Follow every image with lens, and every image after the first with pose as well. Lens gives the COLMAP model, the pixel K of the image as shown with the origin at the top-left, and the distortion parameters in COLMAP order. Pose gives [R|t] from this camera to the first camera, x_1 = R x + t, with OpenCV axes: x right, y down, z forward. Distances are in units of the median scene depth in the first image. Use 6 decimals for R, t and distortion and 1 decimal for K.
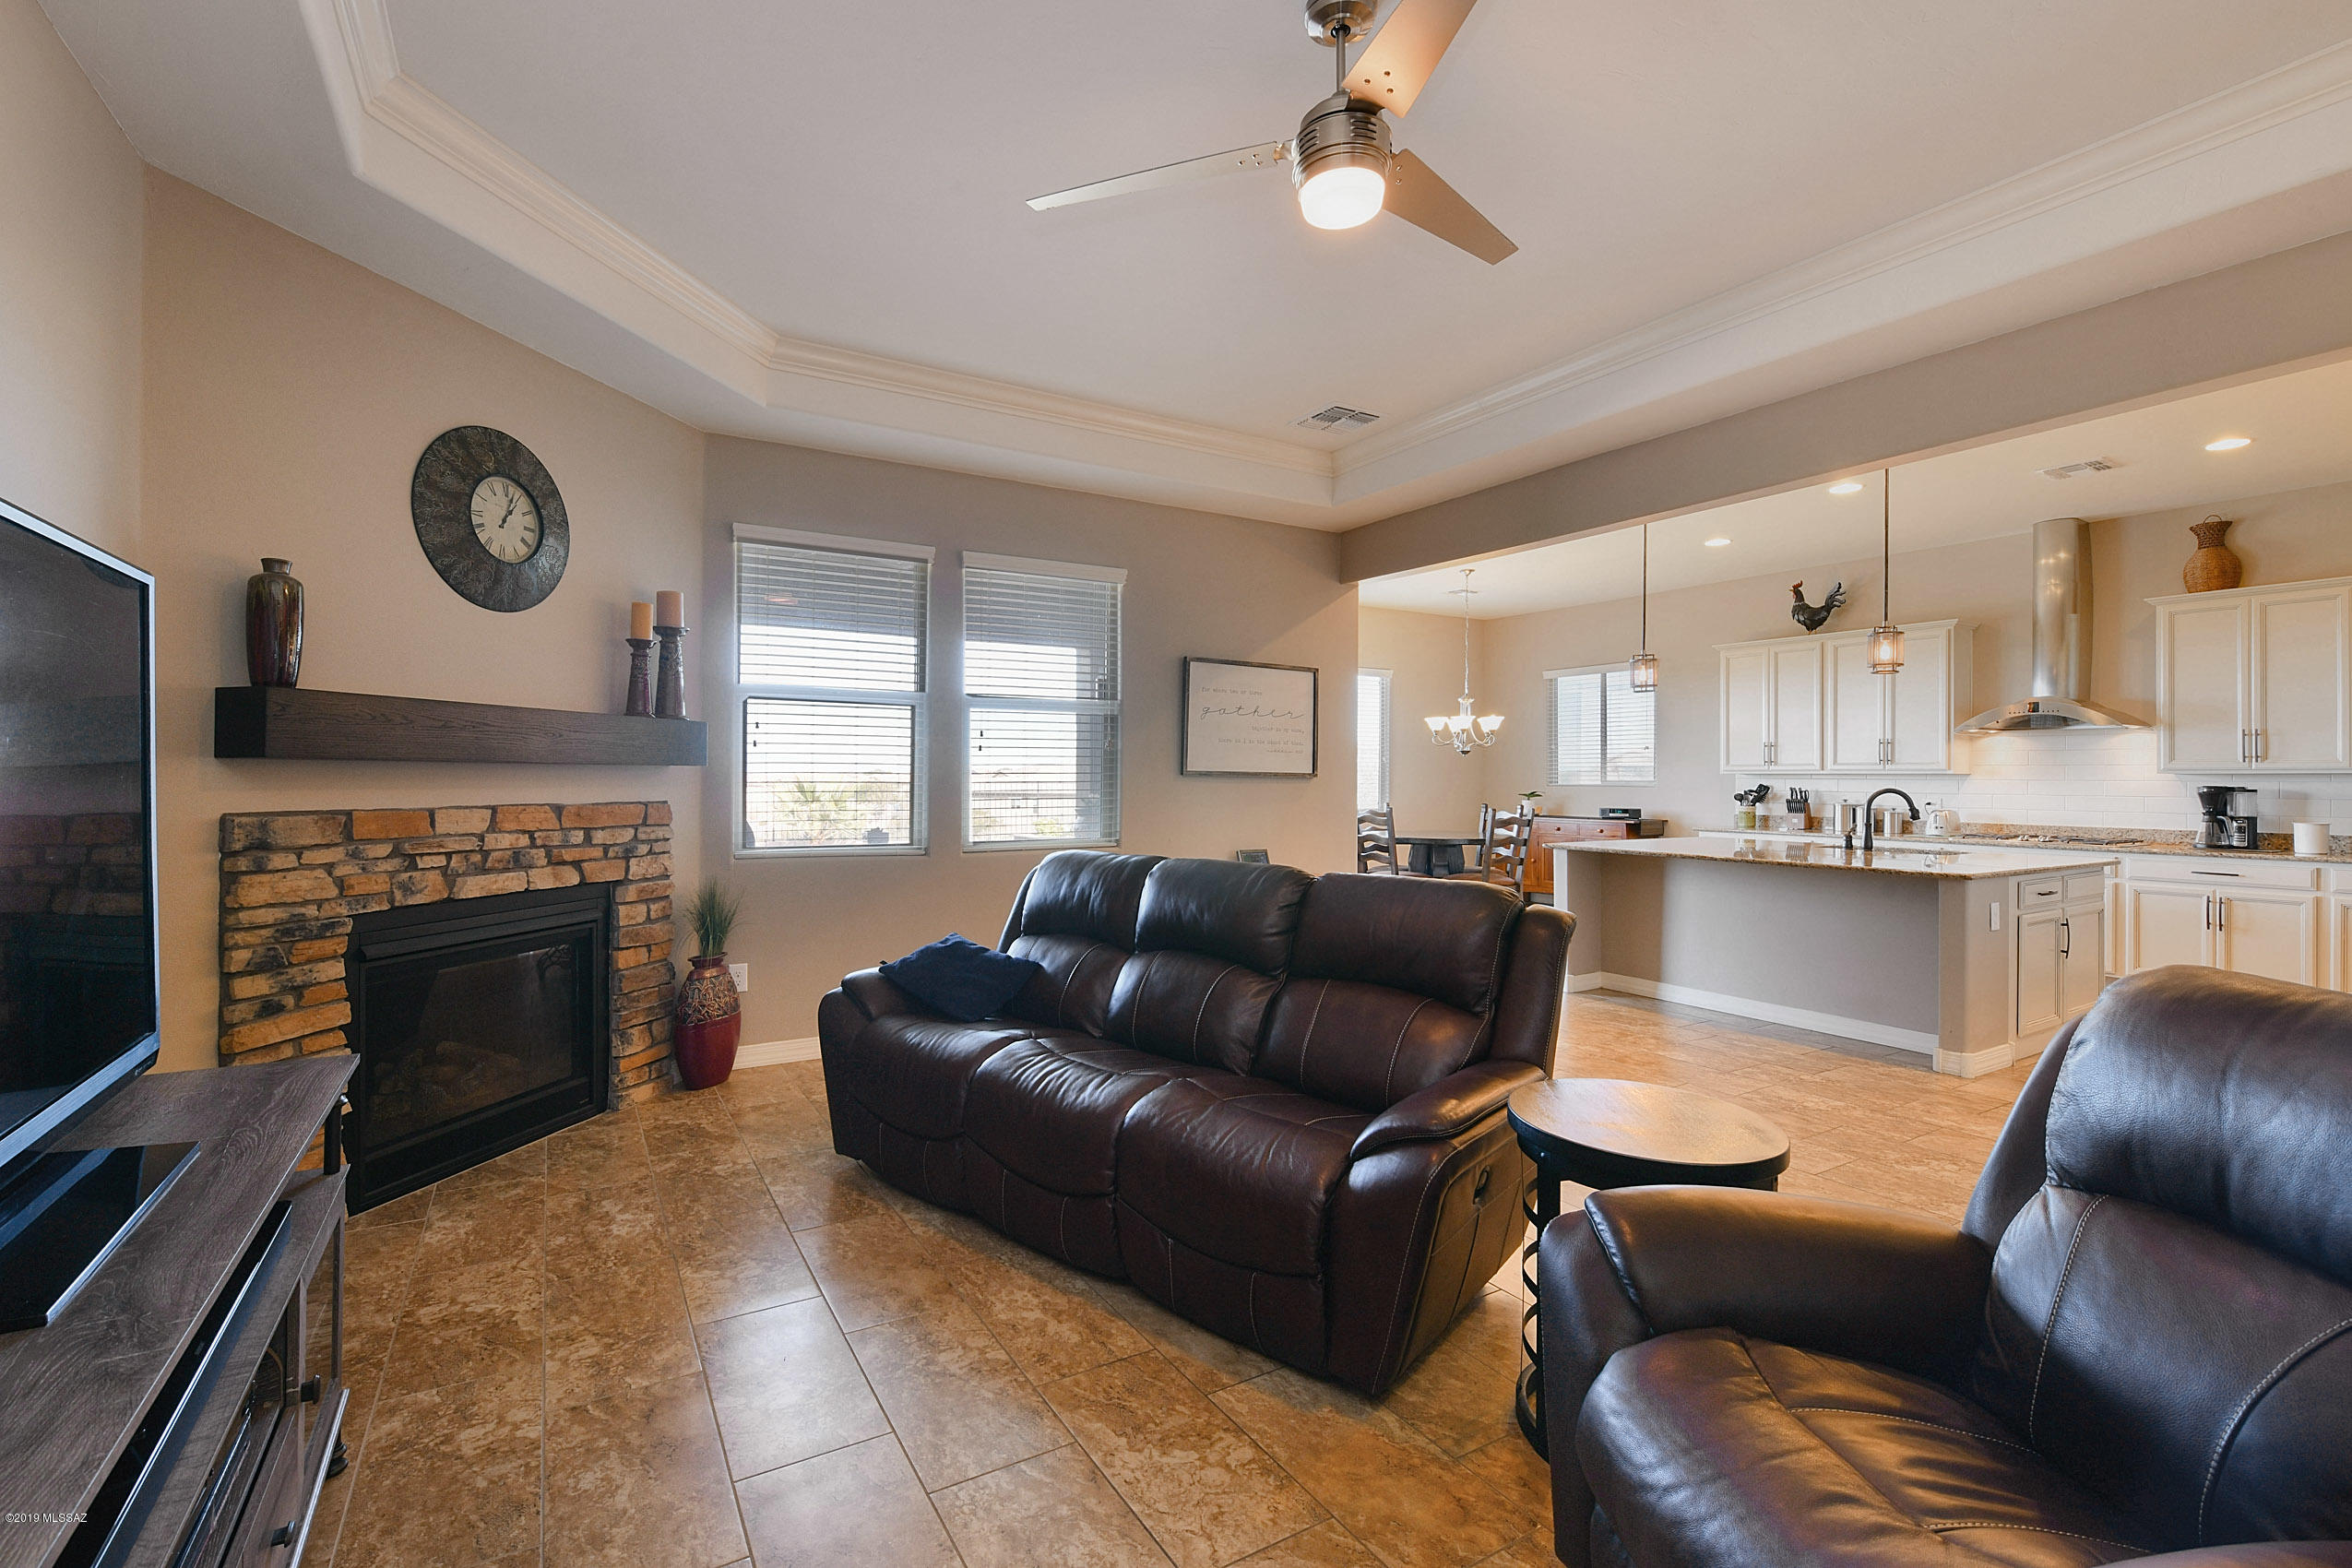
lens RADIAL K [[970.4, 0, 1081.3], [0, 970.4, 794.2], [0, 0, 1]] dist [-0.004177, -0.002683]
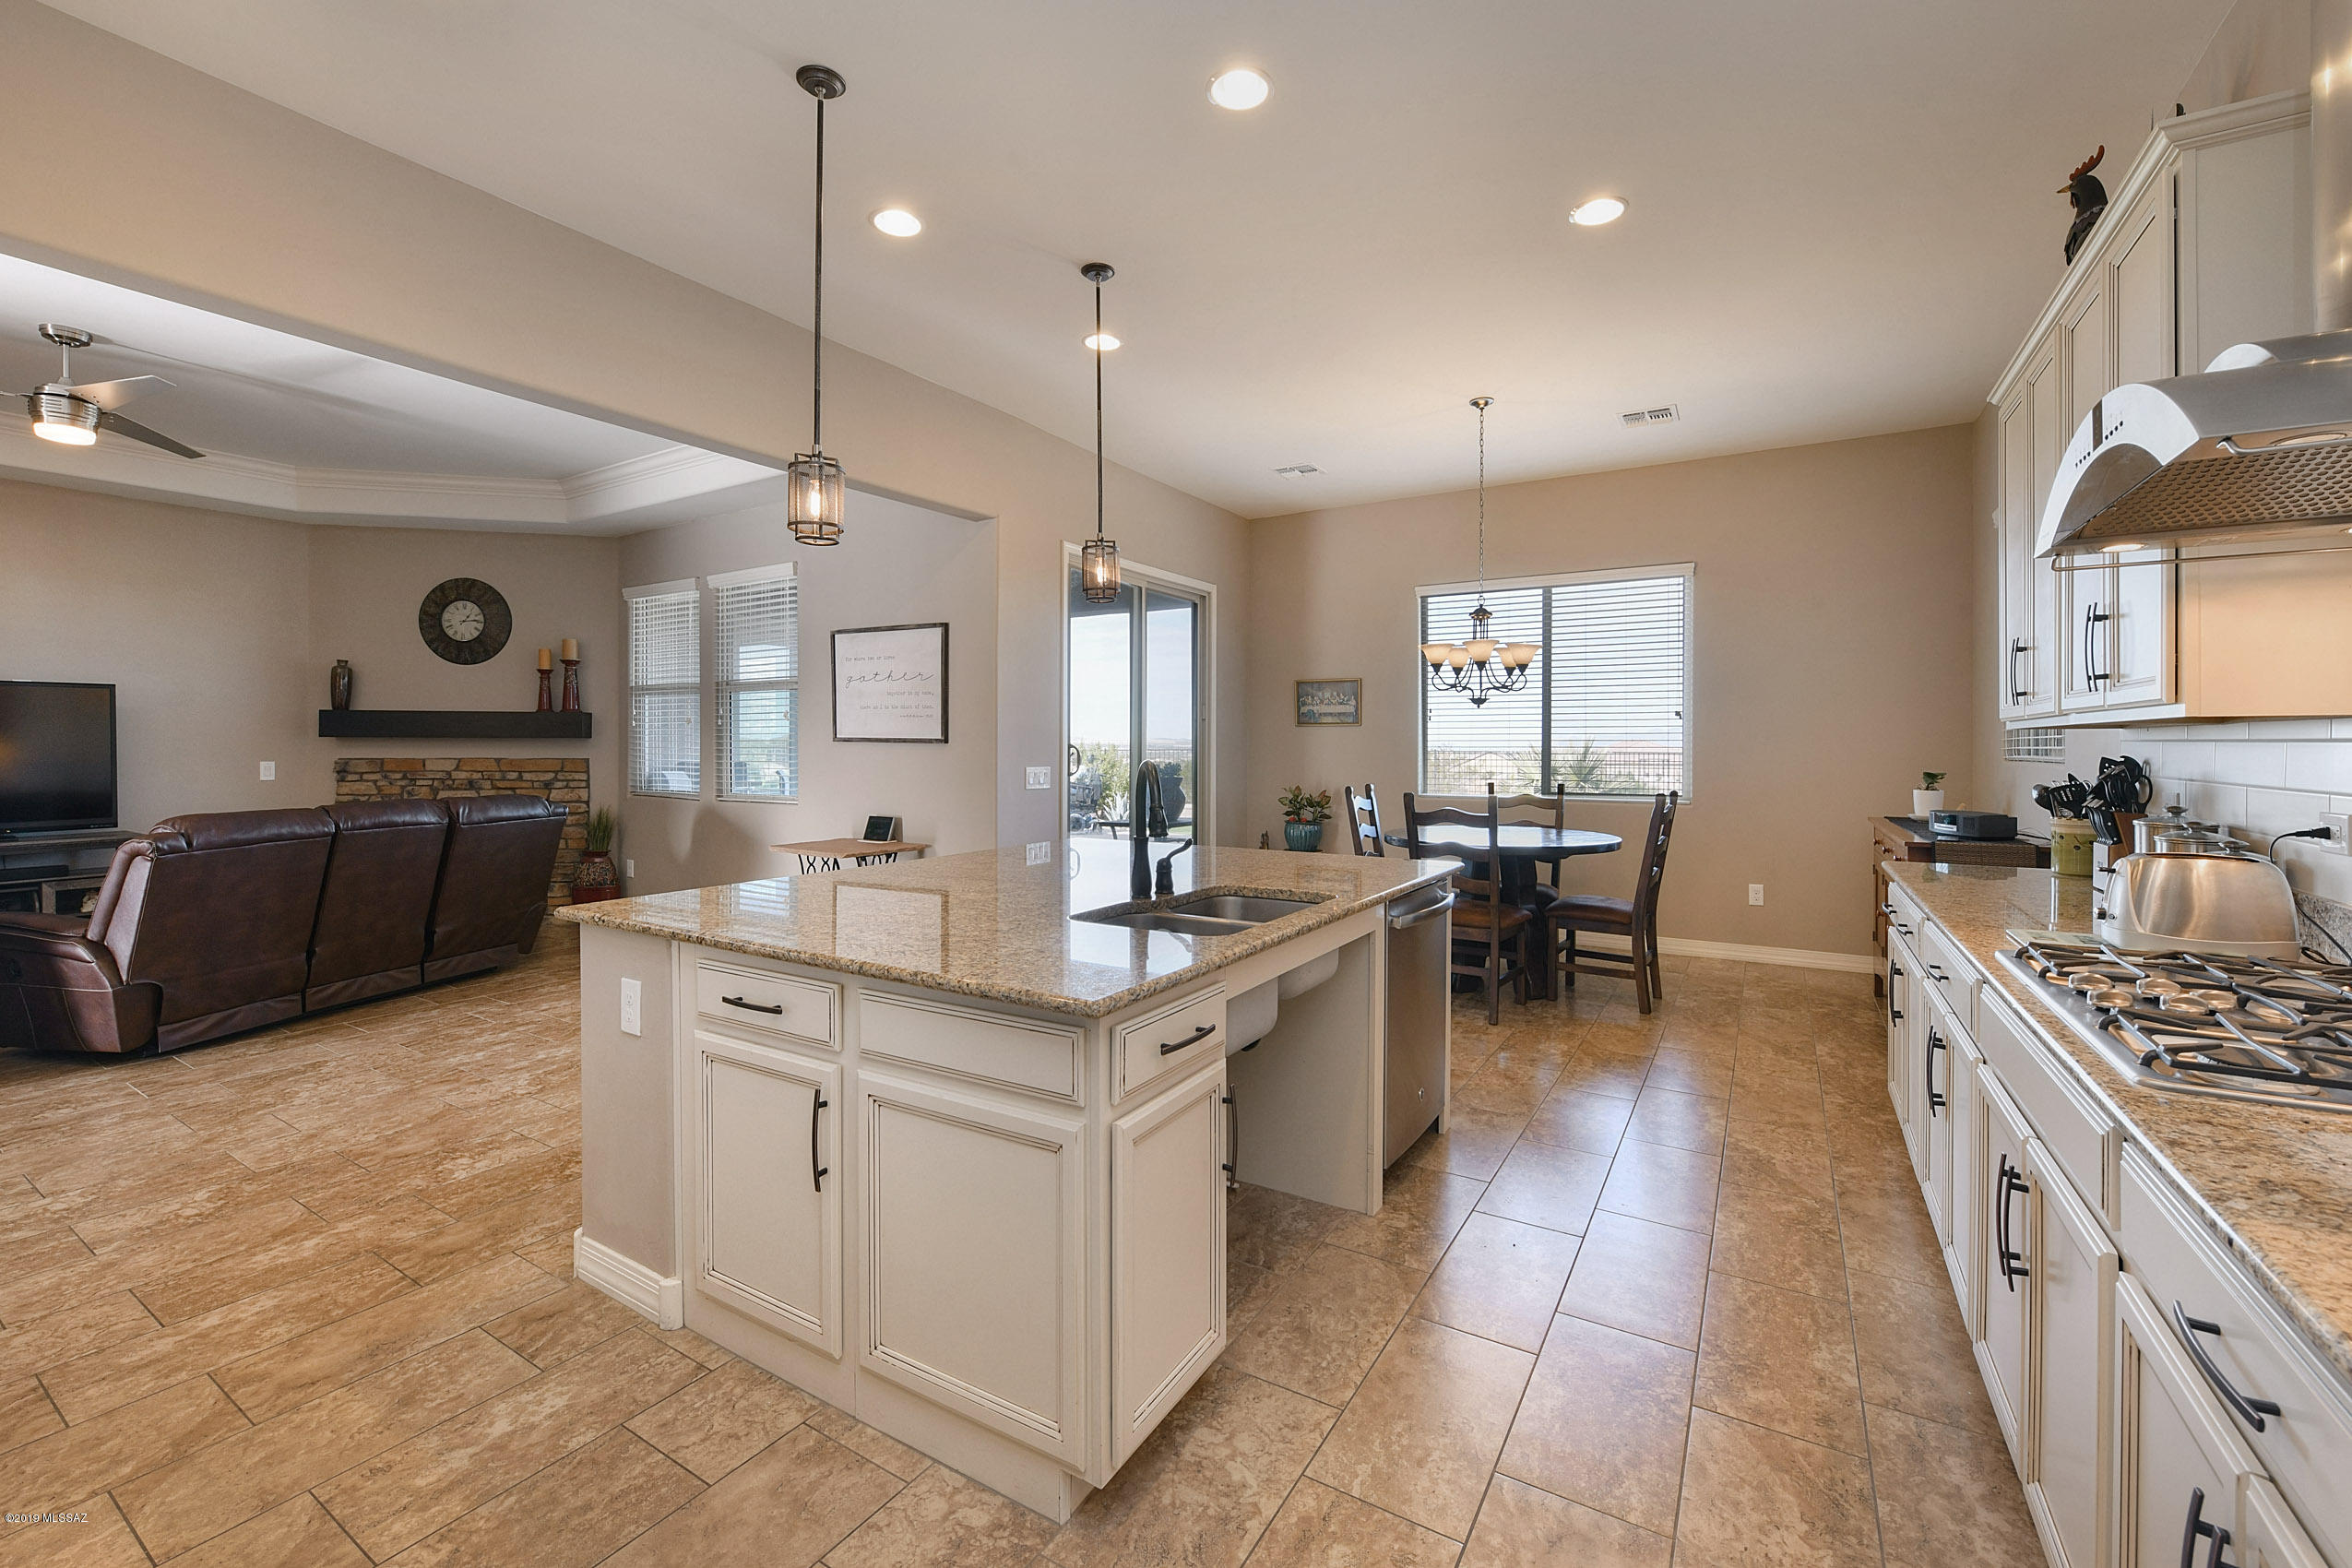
lens RADIAL K [[970.4, 0, 1179.9], [0, 970.4, 753.4], [0, 0, 1]] dist [-0.004177, -0.002683]
pose [[0.510846, 0.000281, -0.859672, 1.865417], [-0.016972, 0.999808, -0.009758, -0.003846], [0.859505, 0.019576, 0.510753, 1.196794]]
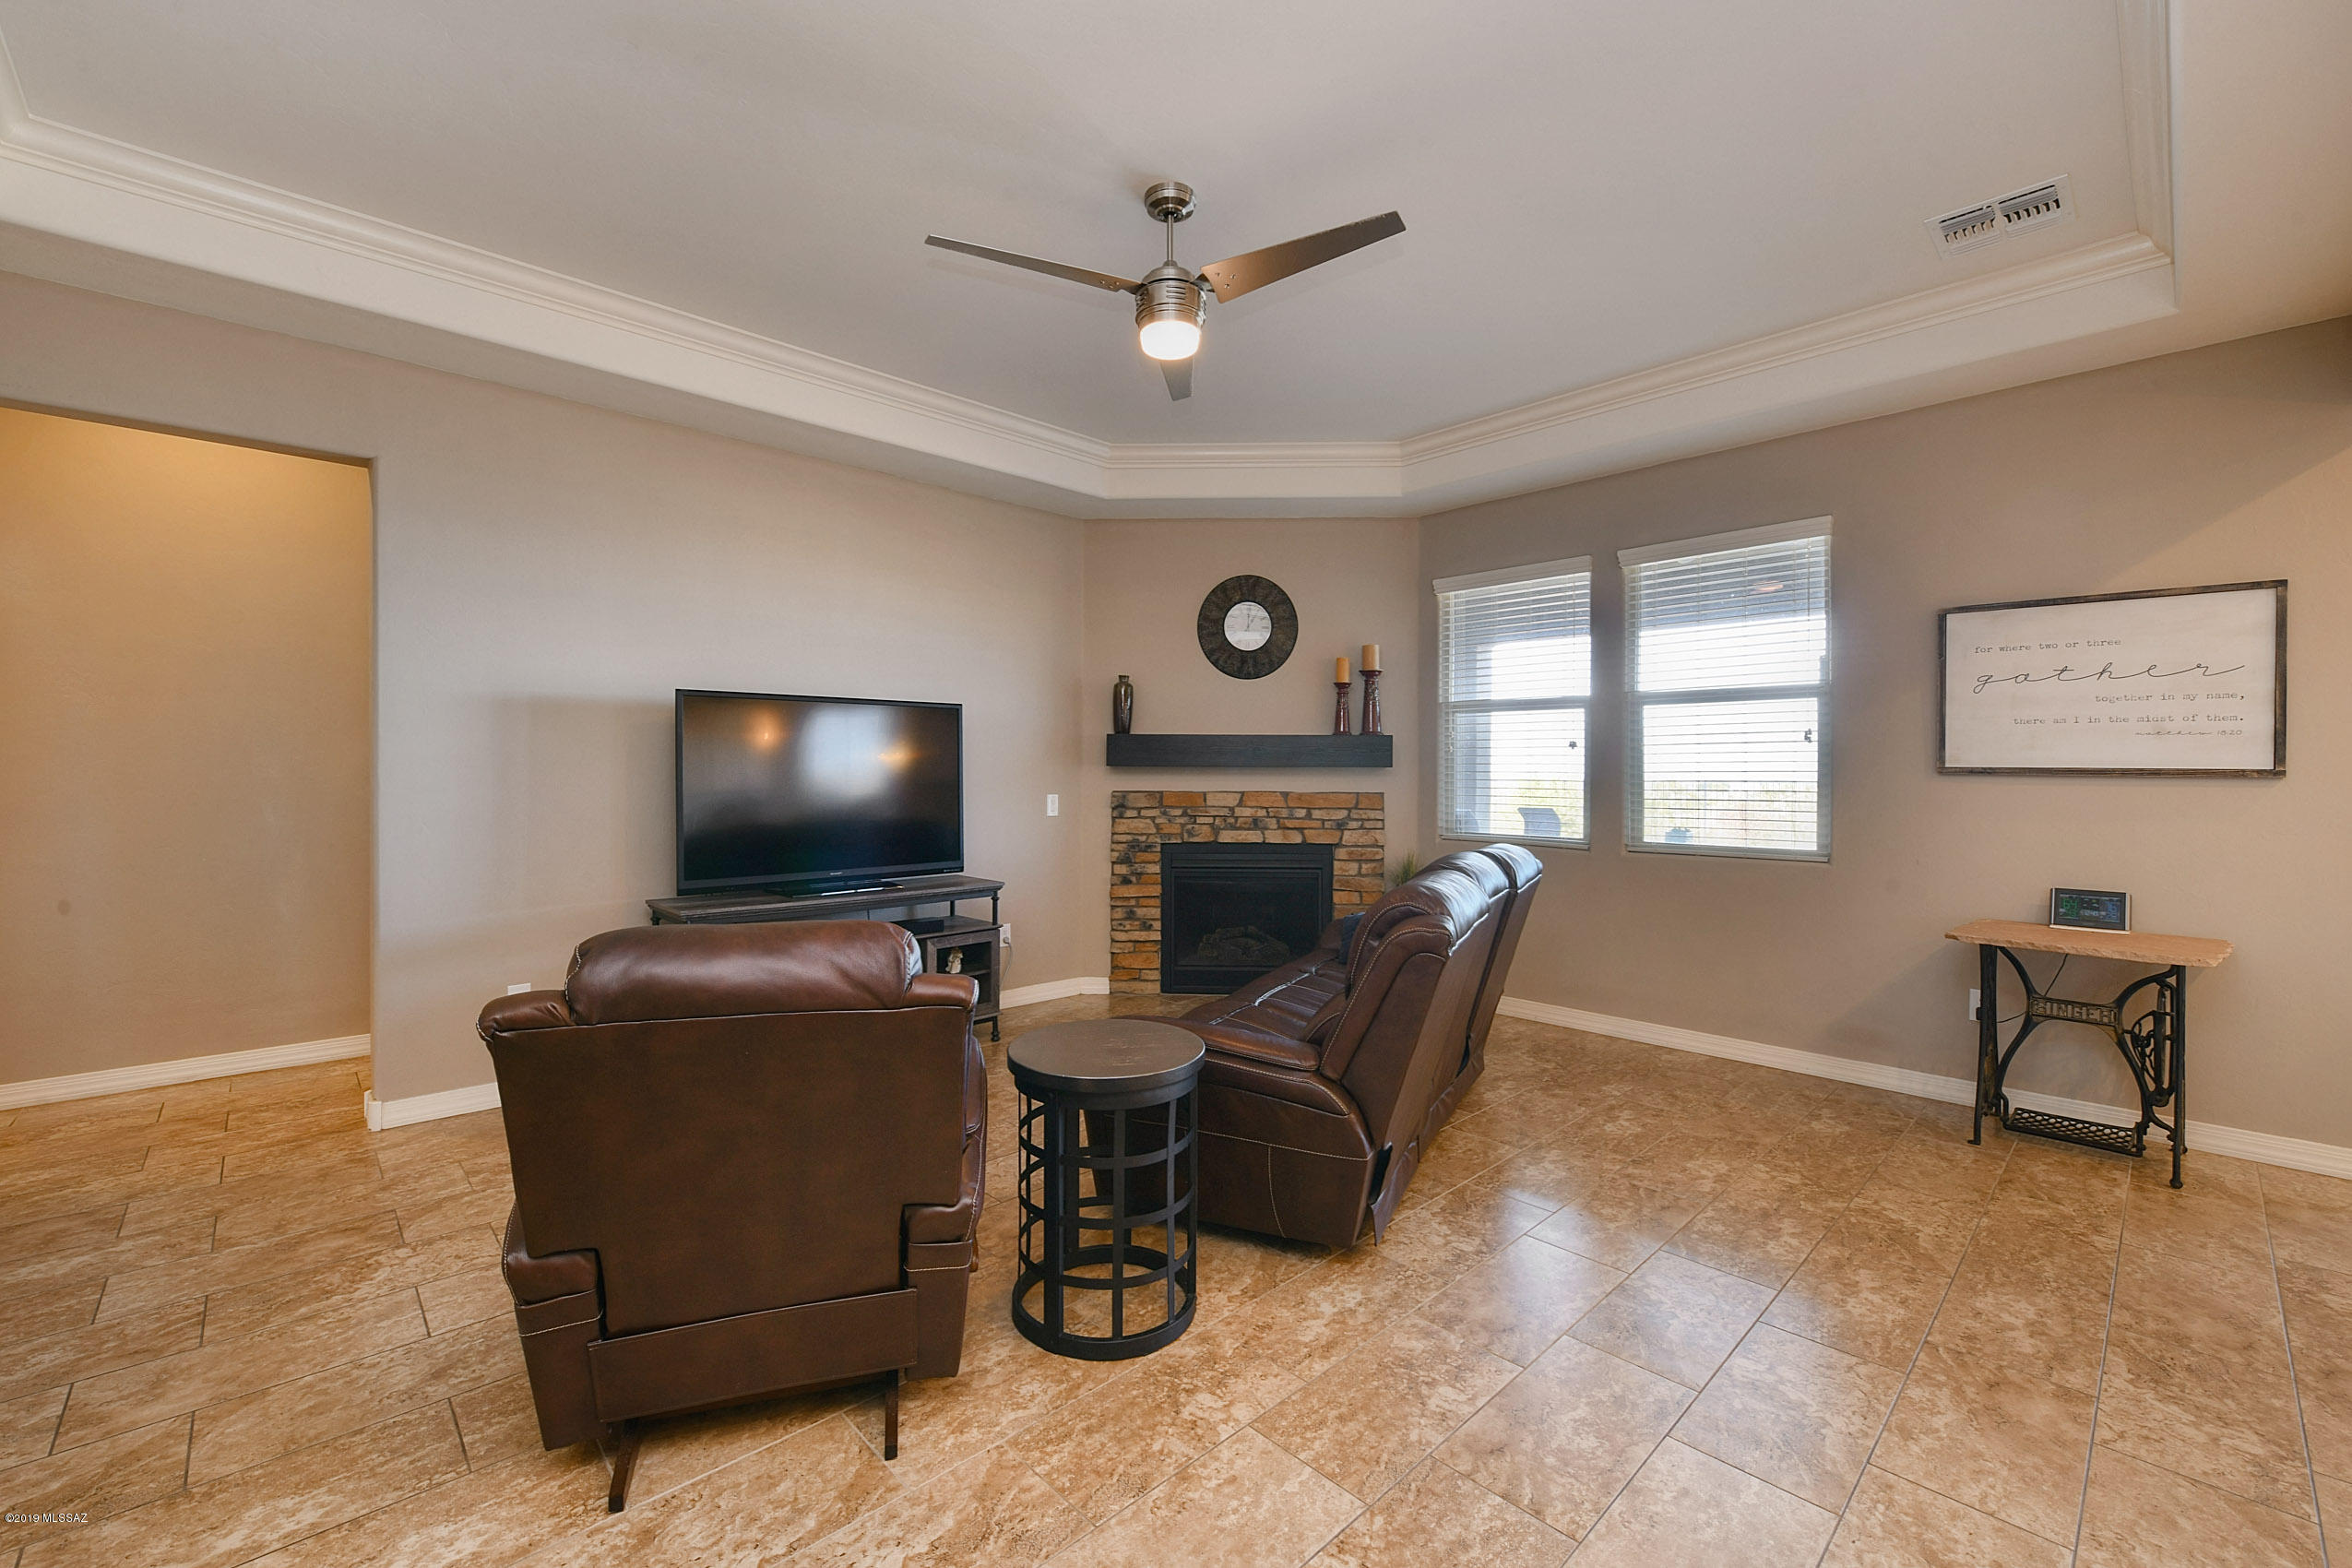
lens RADIAL K [[970.4, 0, 1205.2], [0, 970.4, 796.4], [0, 0, 1]] dist [-0.004177, -0.002683]
pose [[0.271253, 0.018817, -0.962324, 0.997003], [-0.020669, 0.999692, 0.013721, -0.001764], [0.962286, 0.016168, 0.271558, 0.434305]]
